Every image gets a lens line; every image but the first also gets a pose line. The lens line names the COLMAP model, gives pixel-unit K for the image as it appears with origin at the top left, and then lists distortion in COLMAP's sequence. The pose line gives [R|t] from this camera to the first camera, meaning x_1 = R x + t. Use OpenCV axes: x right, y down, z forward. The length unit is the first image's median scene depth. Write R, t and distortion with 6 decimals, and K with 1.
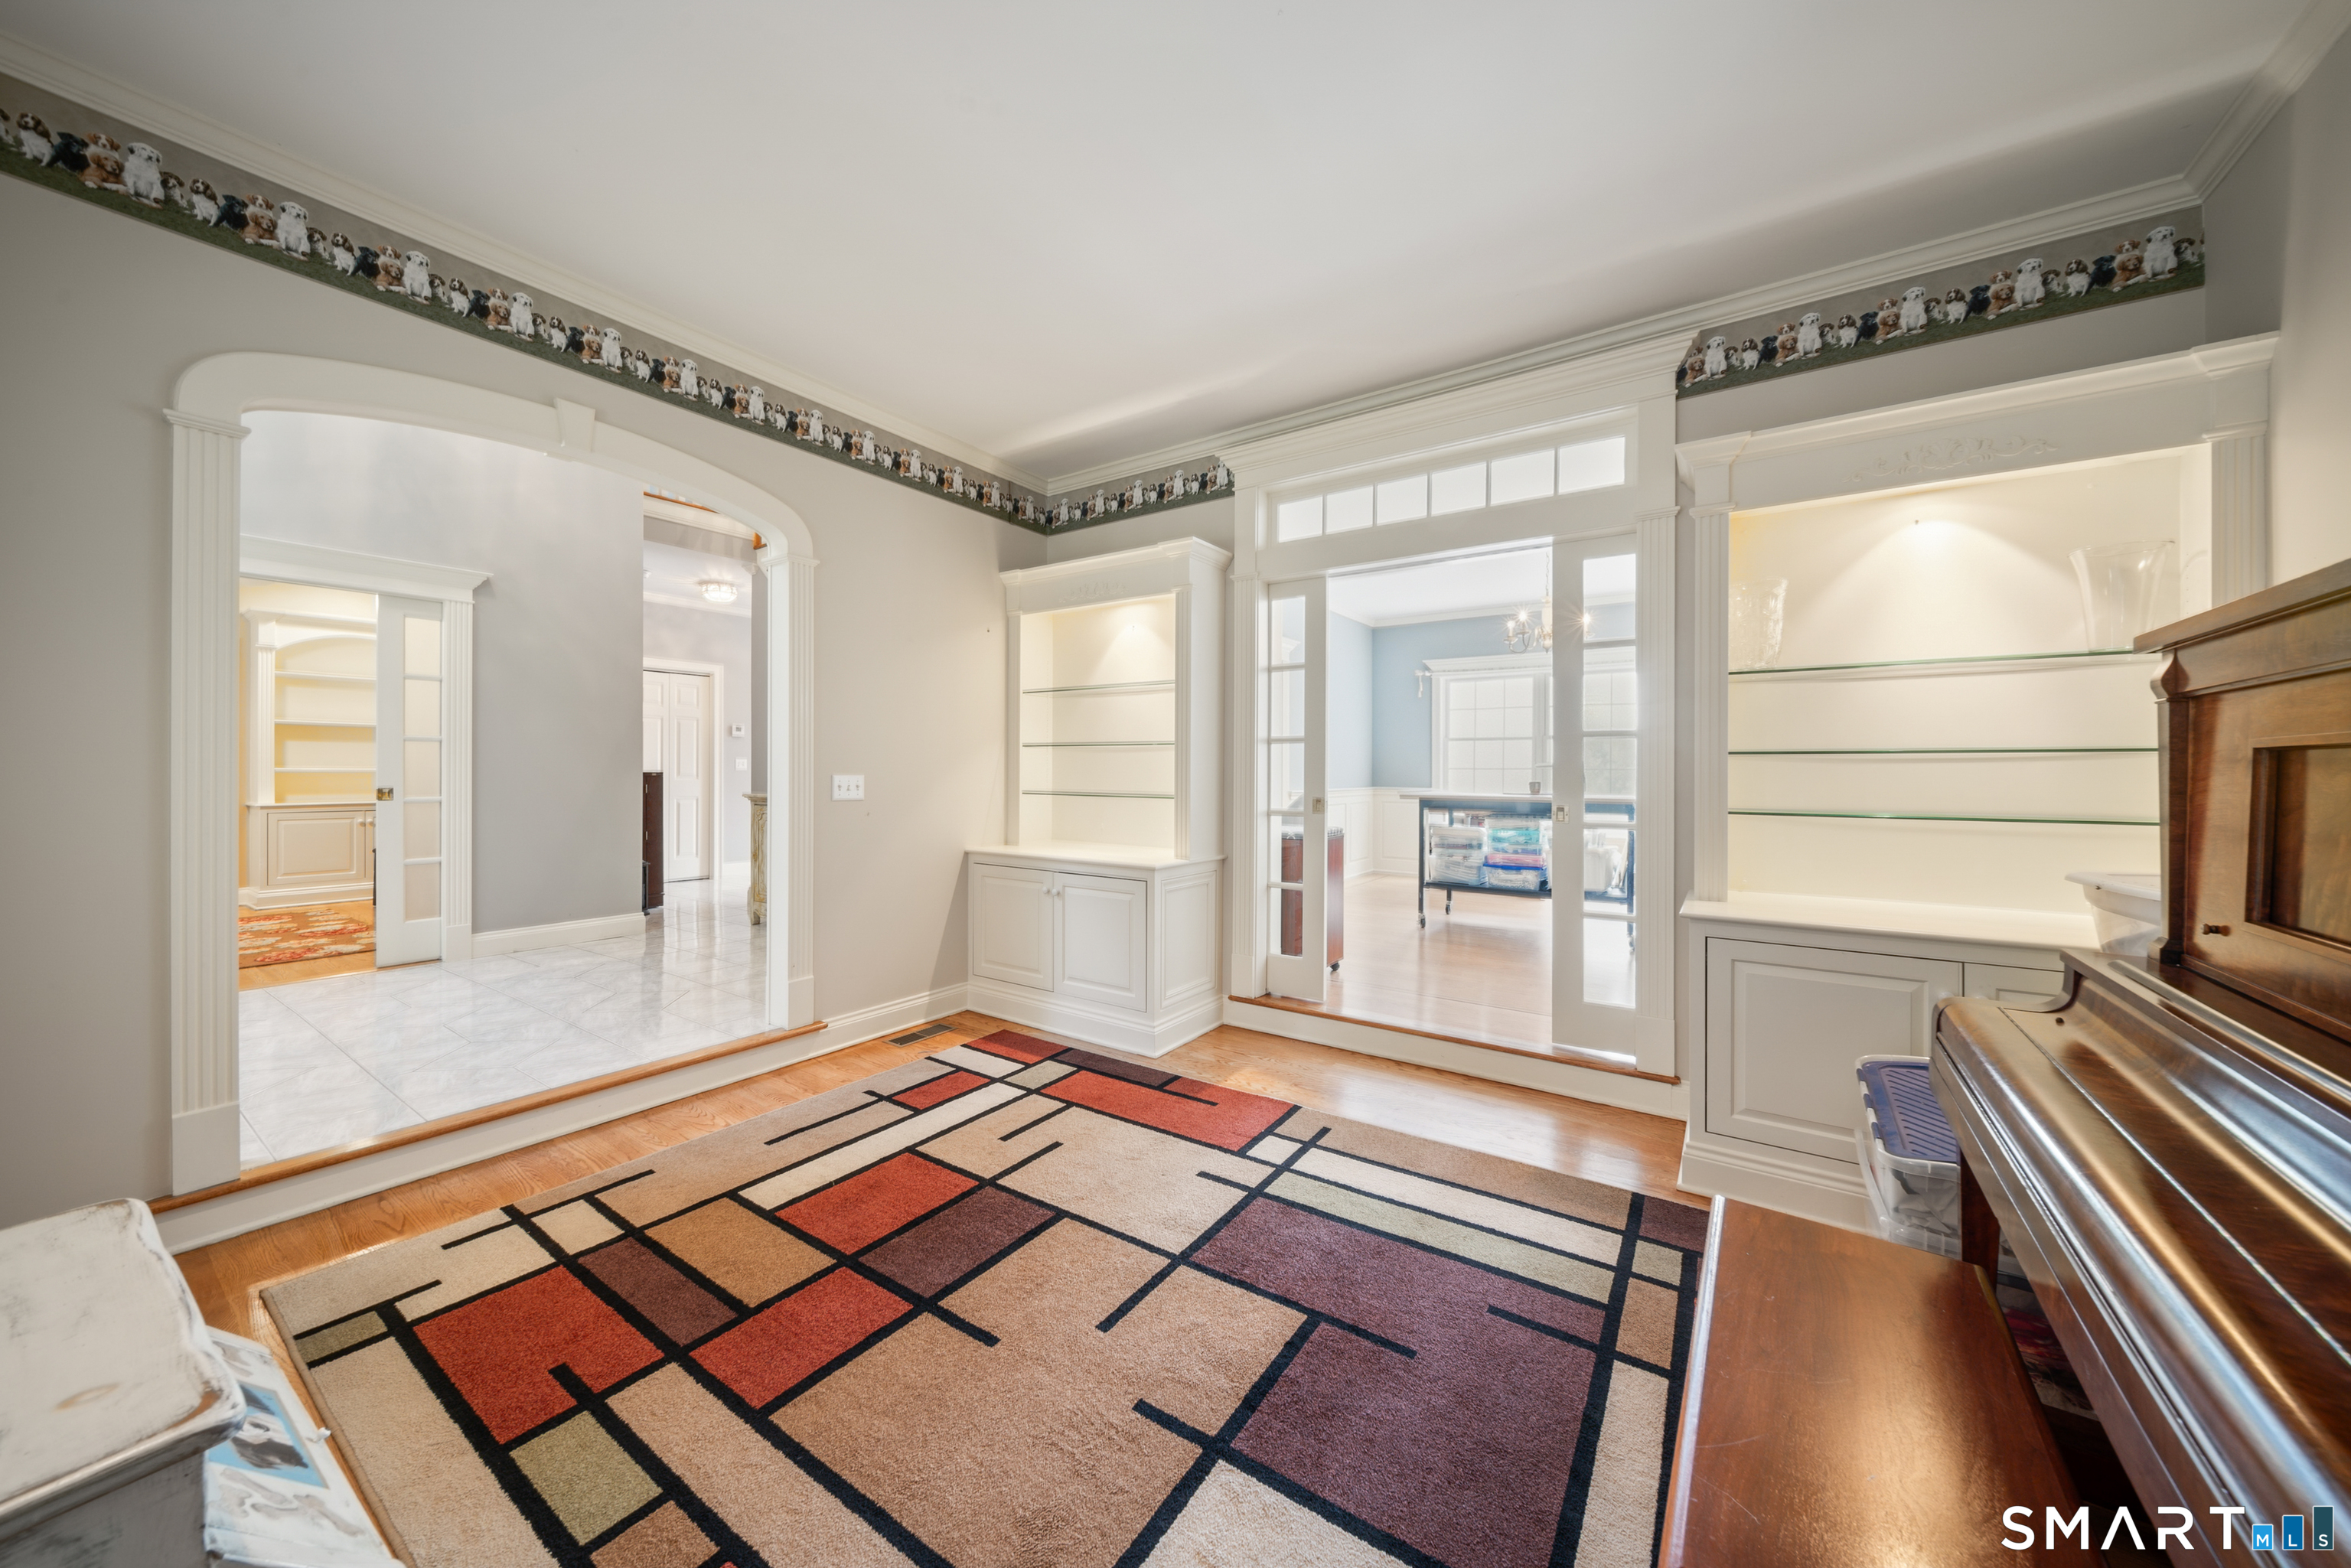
lens RADIAL K [[834.9, 0, 1174.8], [0, 834.9, 771.2], [0, 0, 1]] dist [0.000375, -0.000006]
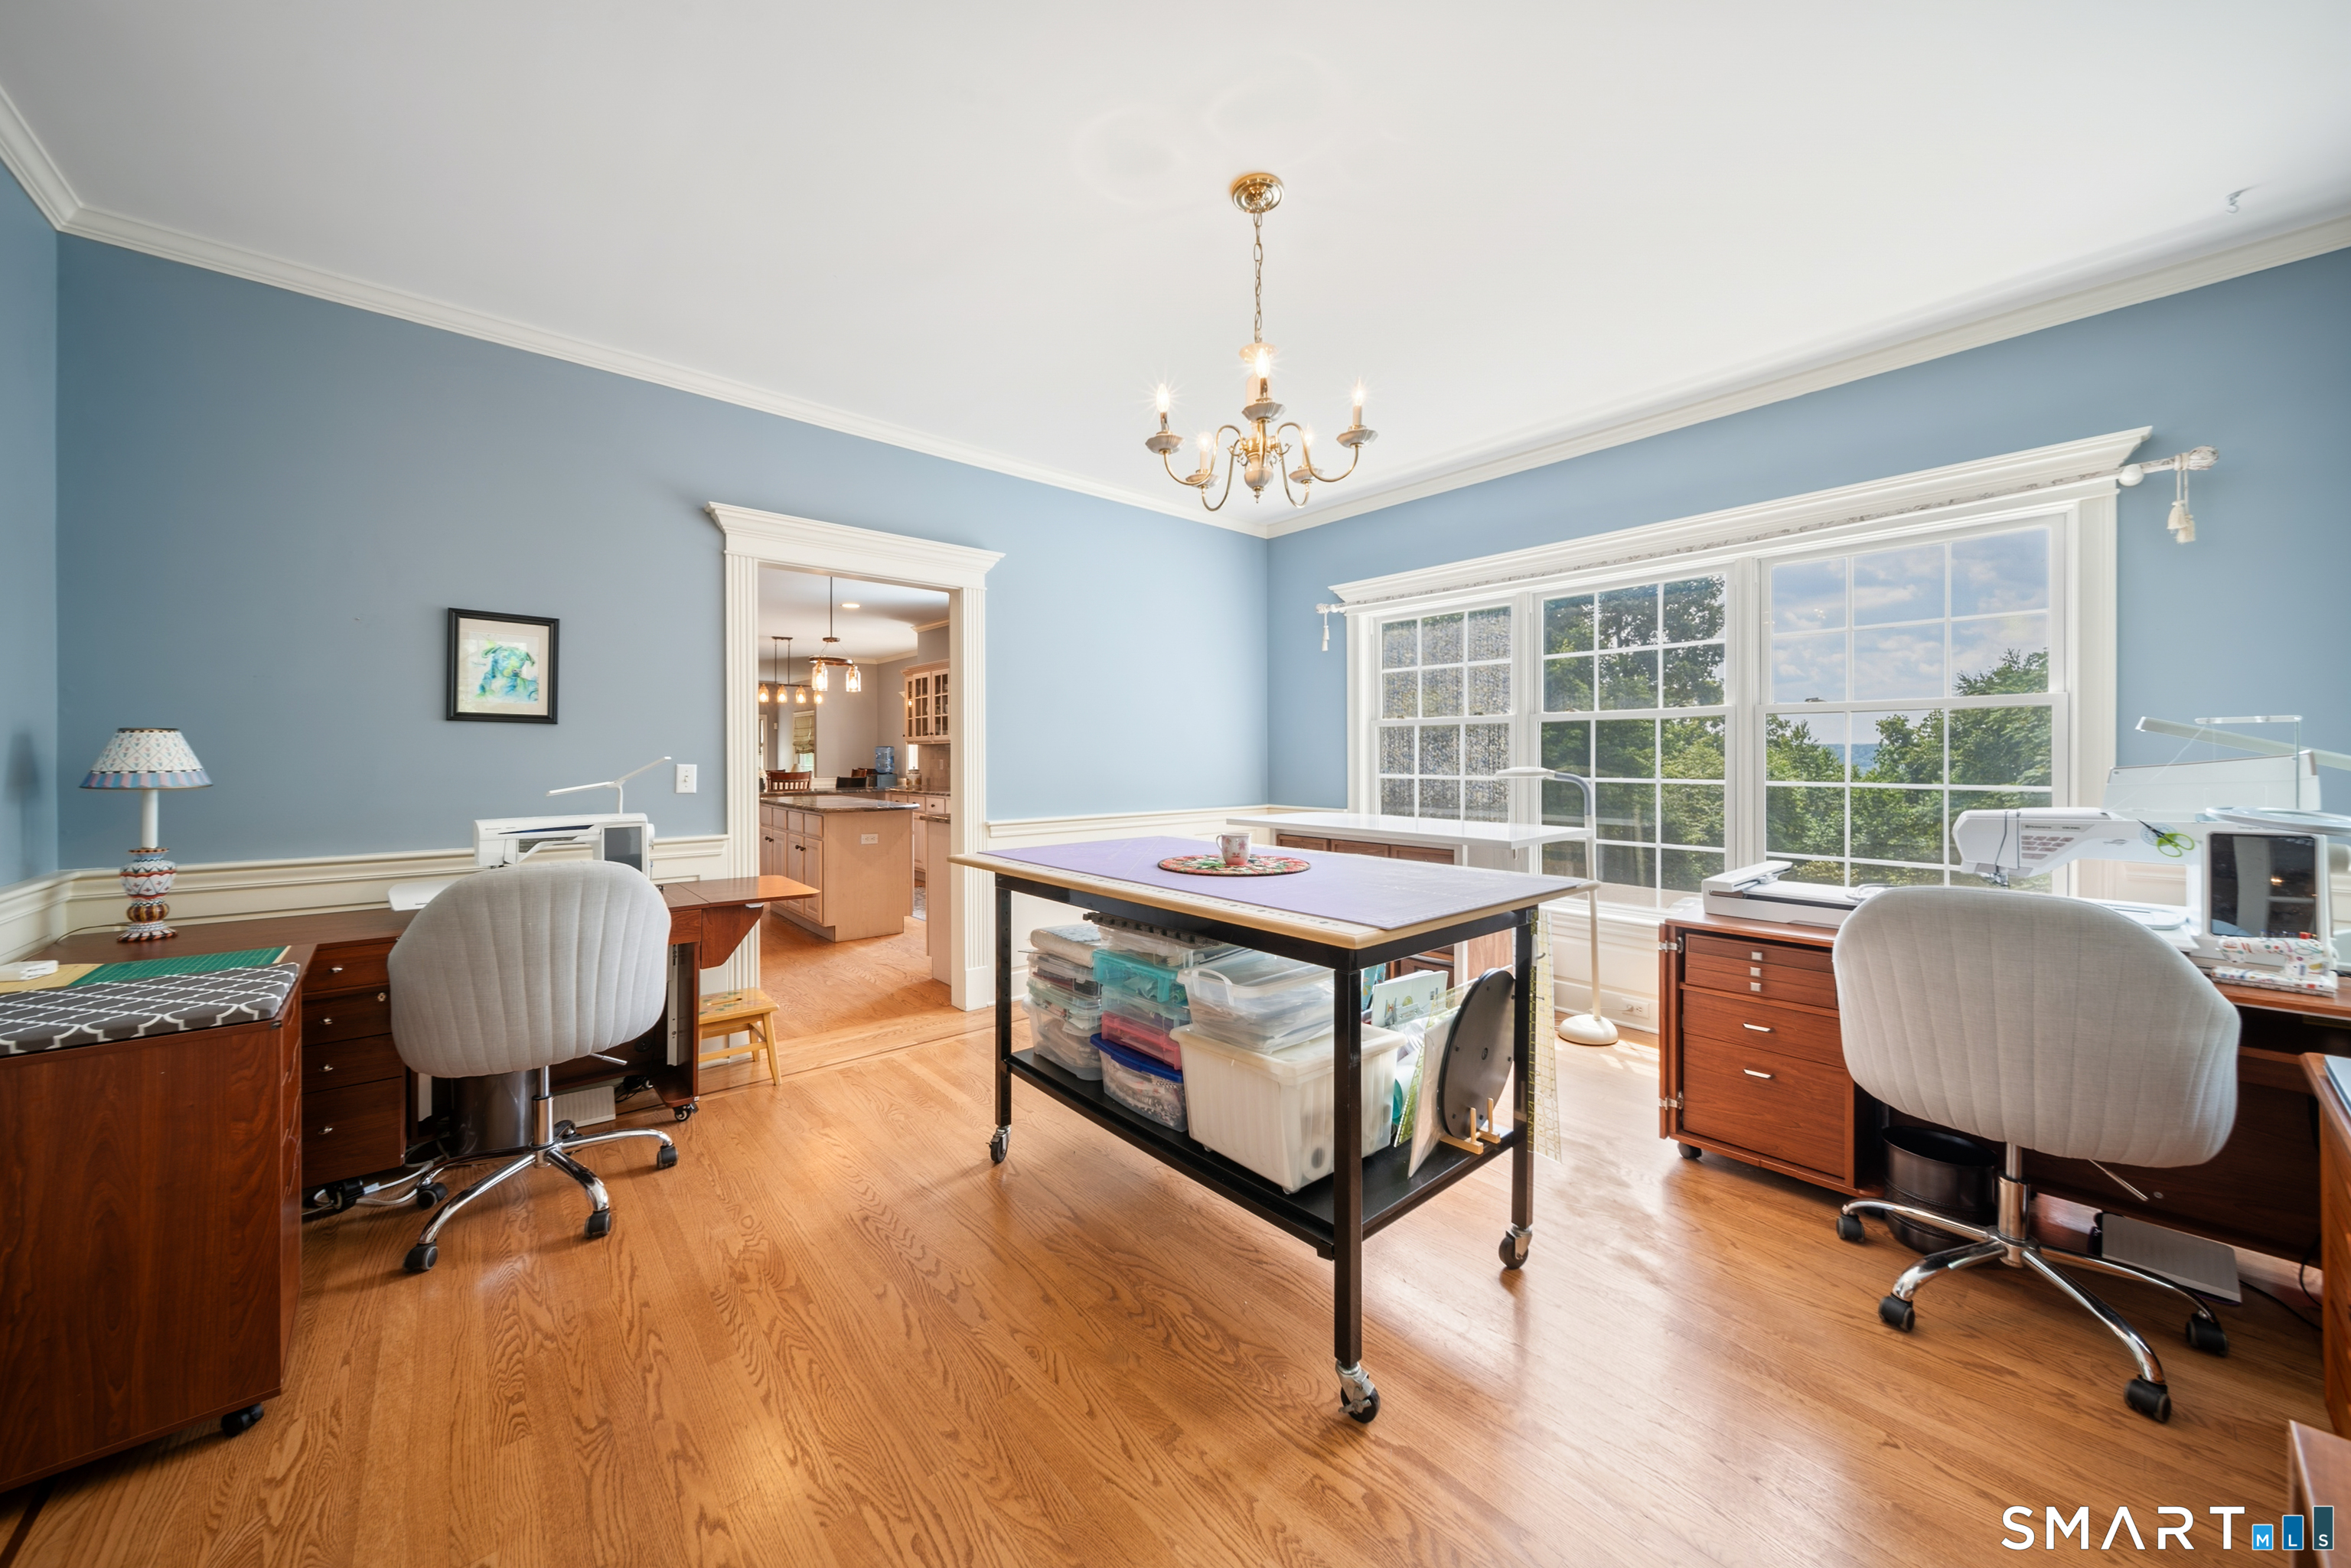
lens RADIAL K [[834.9, 0, 1176.8], [0, 834.9, 760.0], [0, 0, 1]] dist [0.000375, -0.000006]
pose [[0.967369, -0.000988, -0.253371, 0.494689], [0.001628, 0.999996, 0.002318, -0.020931], [0.253368, -0.002655, 0.967366, 0.603957]]
